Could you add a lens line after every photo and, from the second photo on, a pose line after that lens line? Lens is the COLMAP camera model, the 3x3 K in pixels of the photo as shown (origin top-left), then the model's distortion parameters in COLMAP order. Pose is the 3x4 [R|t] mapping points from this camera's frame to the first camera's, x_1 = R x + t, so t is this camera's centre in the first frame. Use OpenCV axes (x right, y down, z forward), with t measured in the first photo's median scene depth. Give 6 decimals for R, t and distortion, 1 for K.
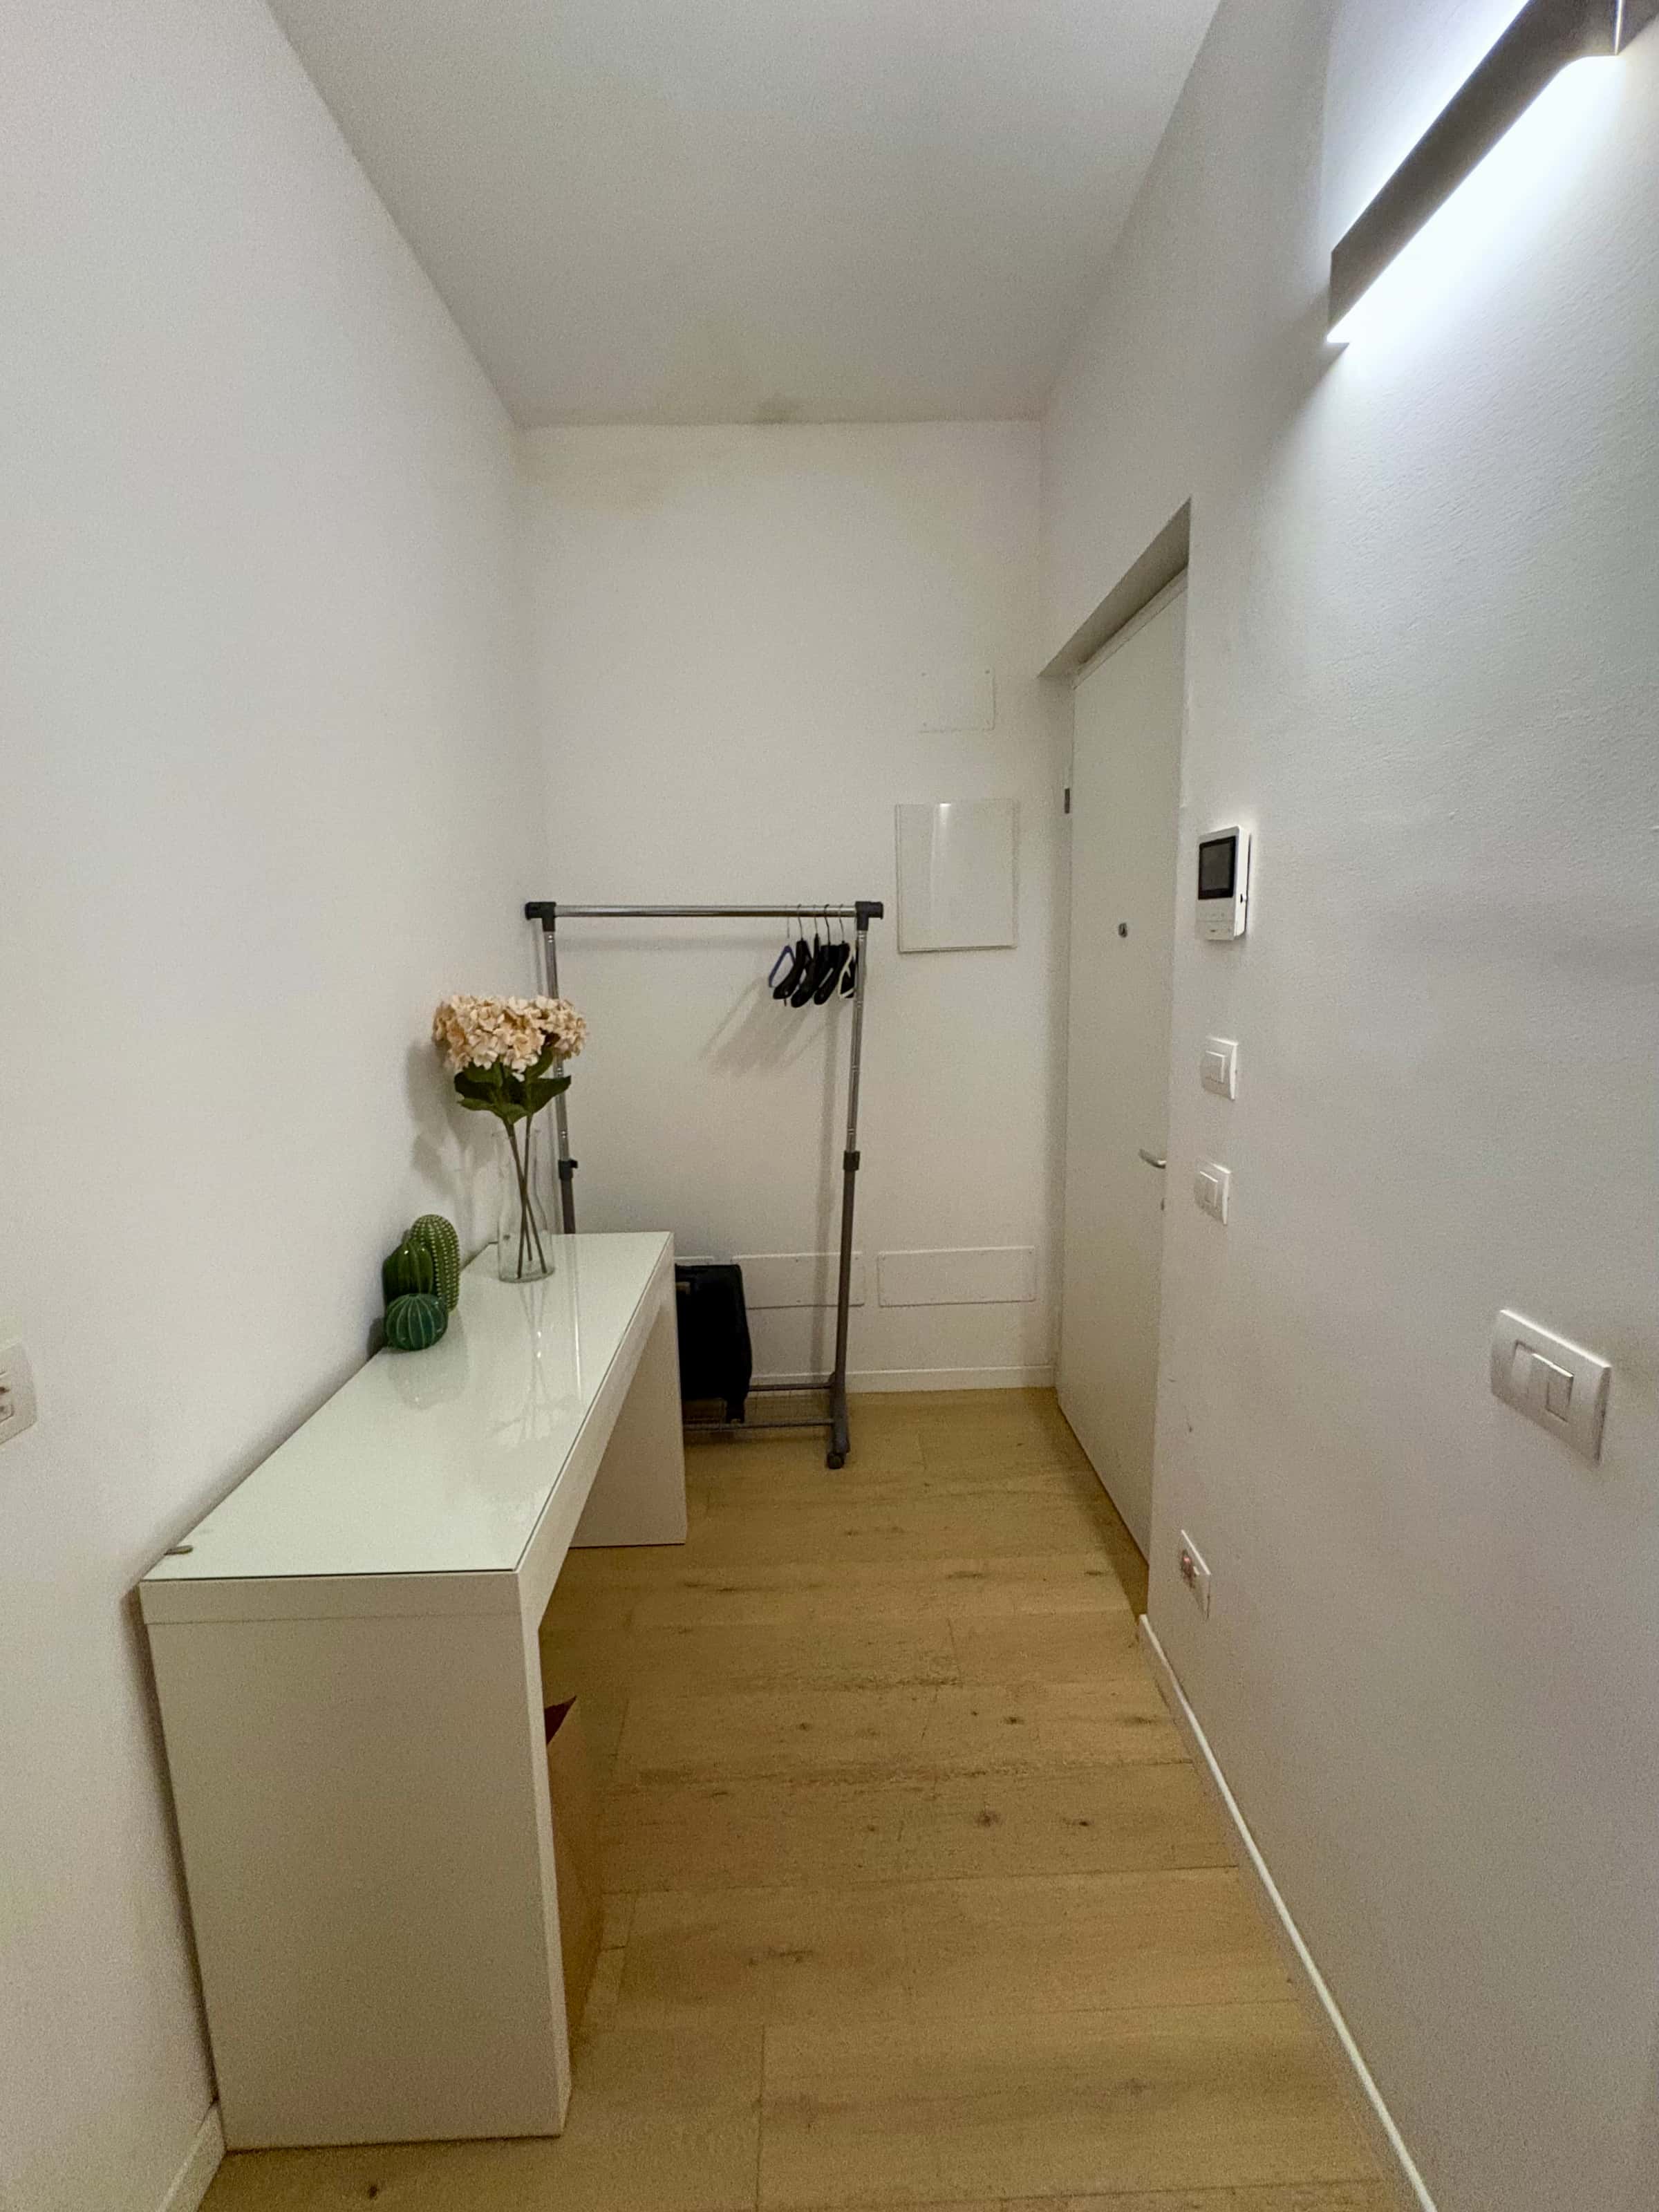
lens RADIAL K [[933.2, 0, 830.1], [0, 933.2, 1102.9], [0, 0, 1]] dist [-0.000983, -0.000468]
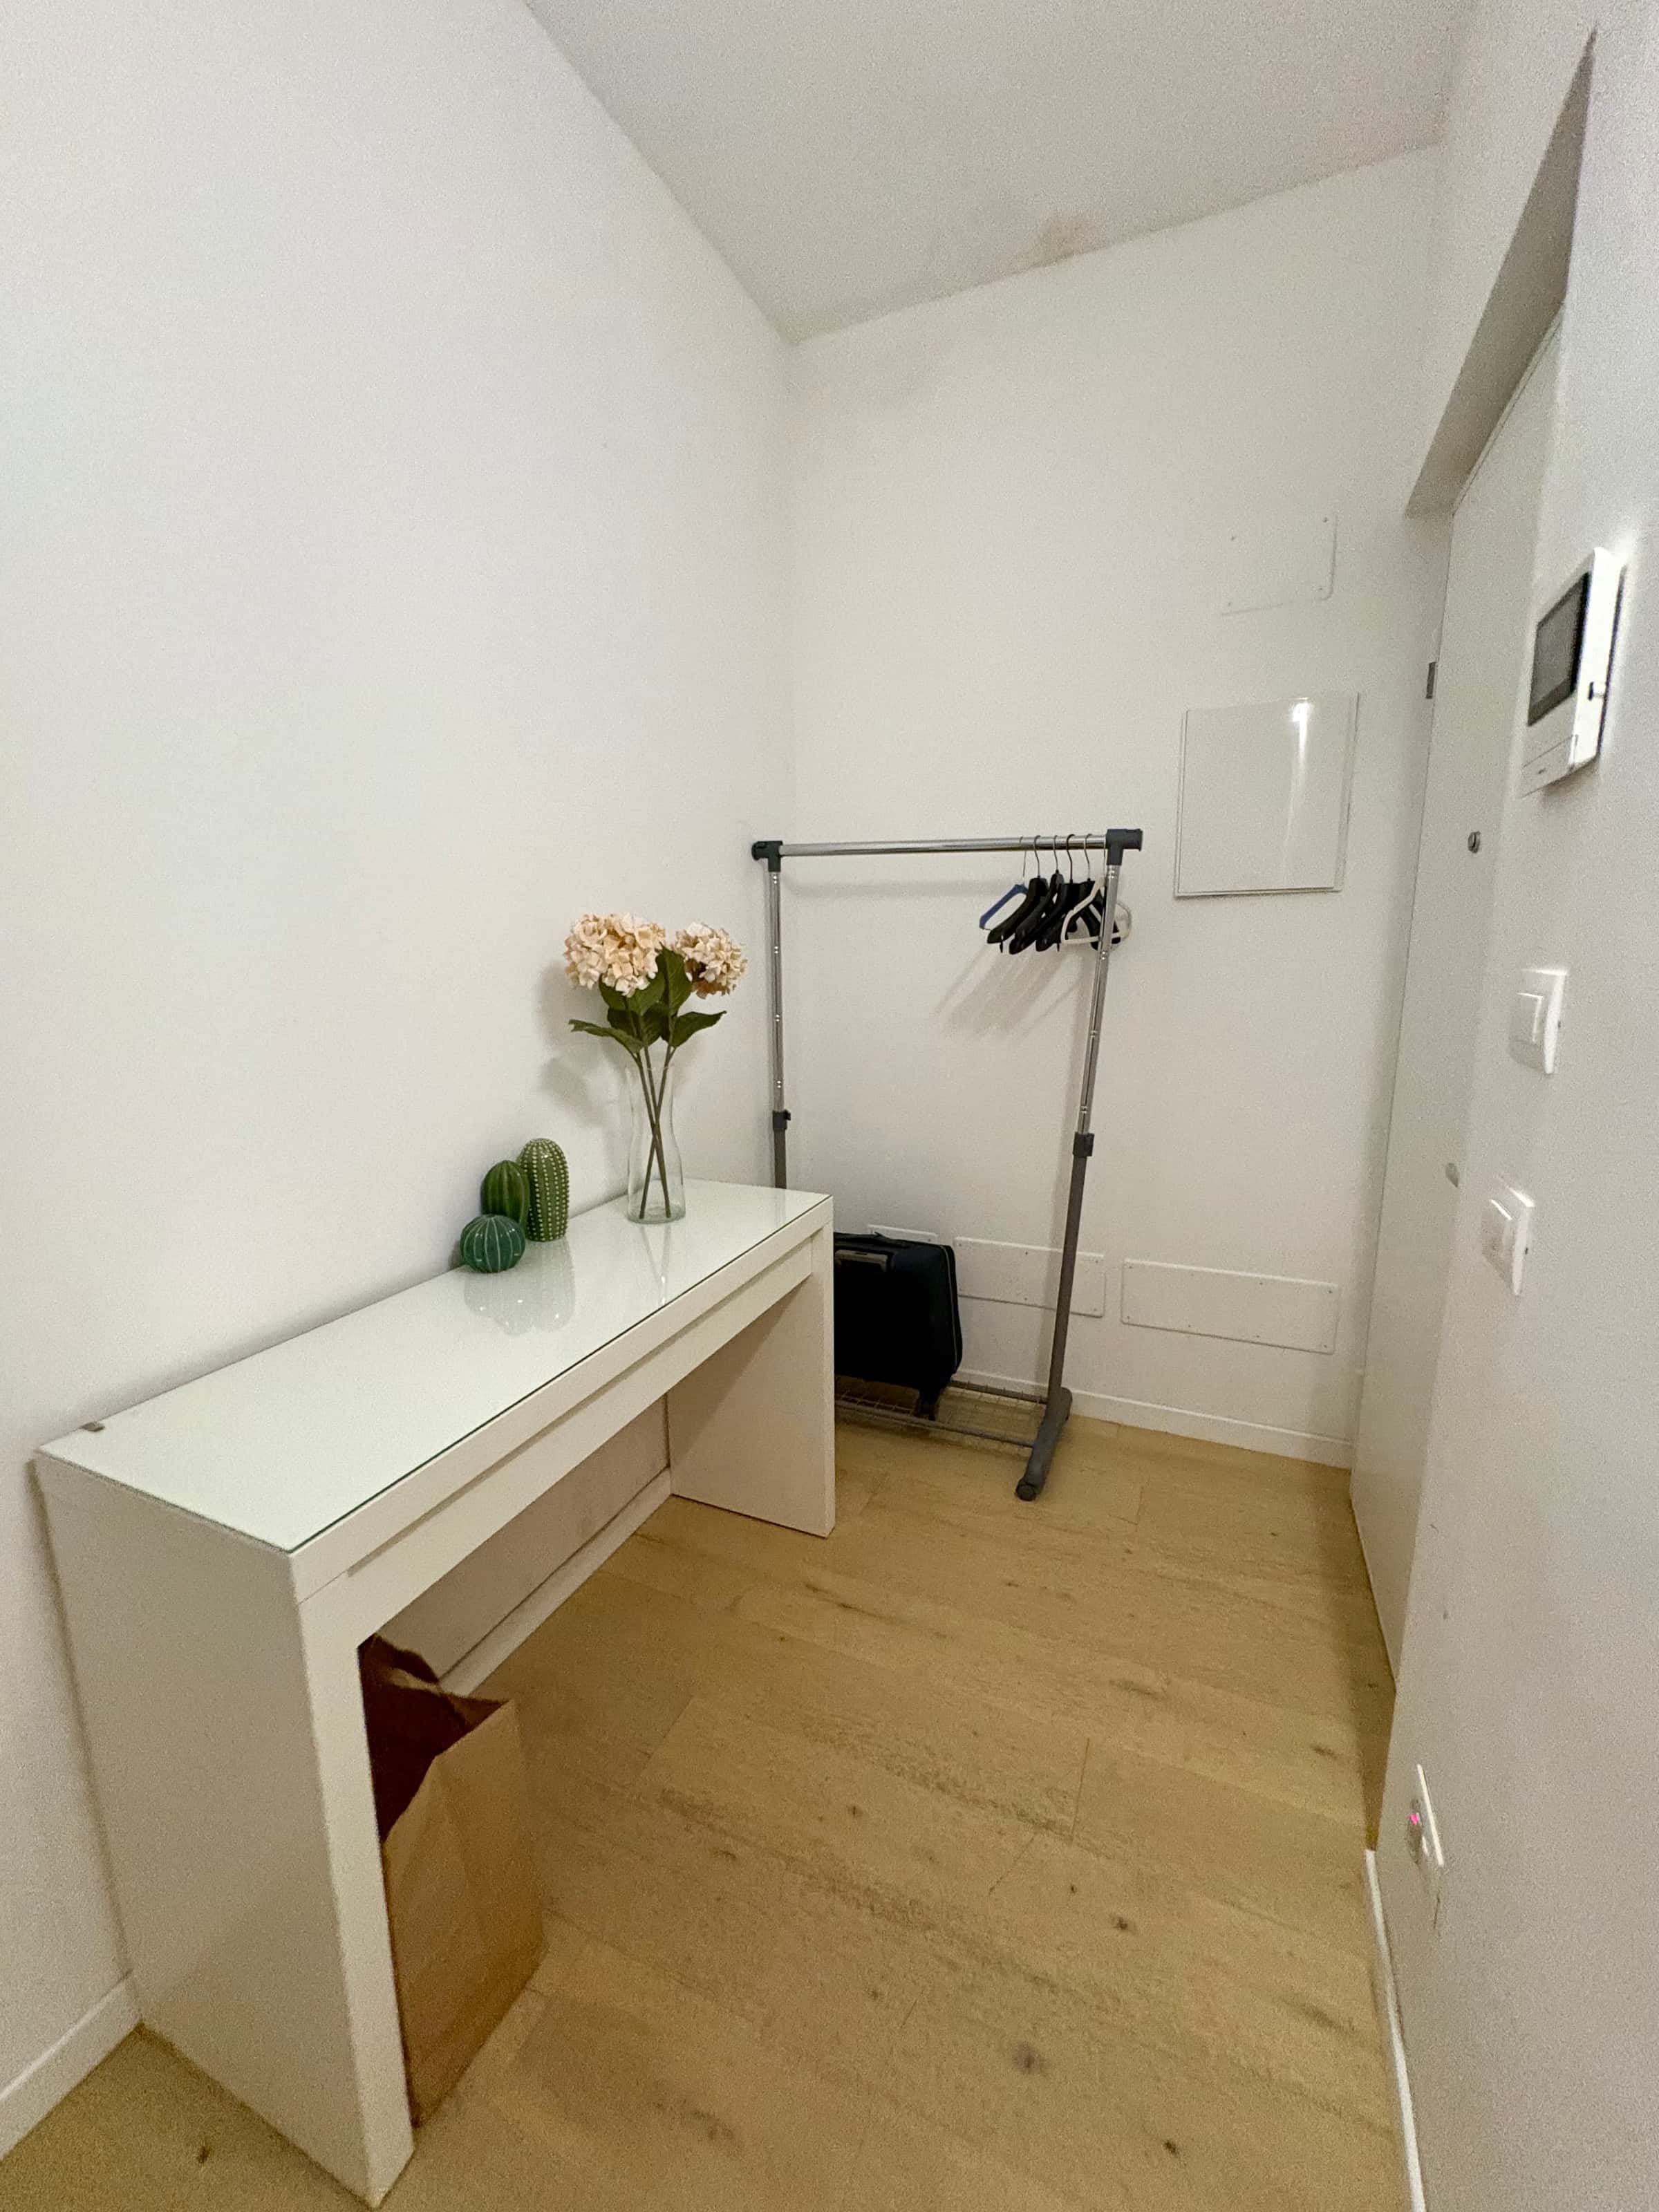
lens RADIAL K [[878.2, 0, 834.4], [0, 878.2, 1100.5], [0, 0, 1]] dist [0.000236, 0.000018]
pose [[0.906584, 0.089778, -0.412366, 0.155079], [-0.084254, 0.995943, 0.031600, 0.018246], [0.413530, 0.006095, 0.910470, 0.205383]]
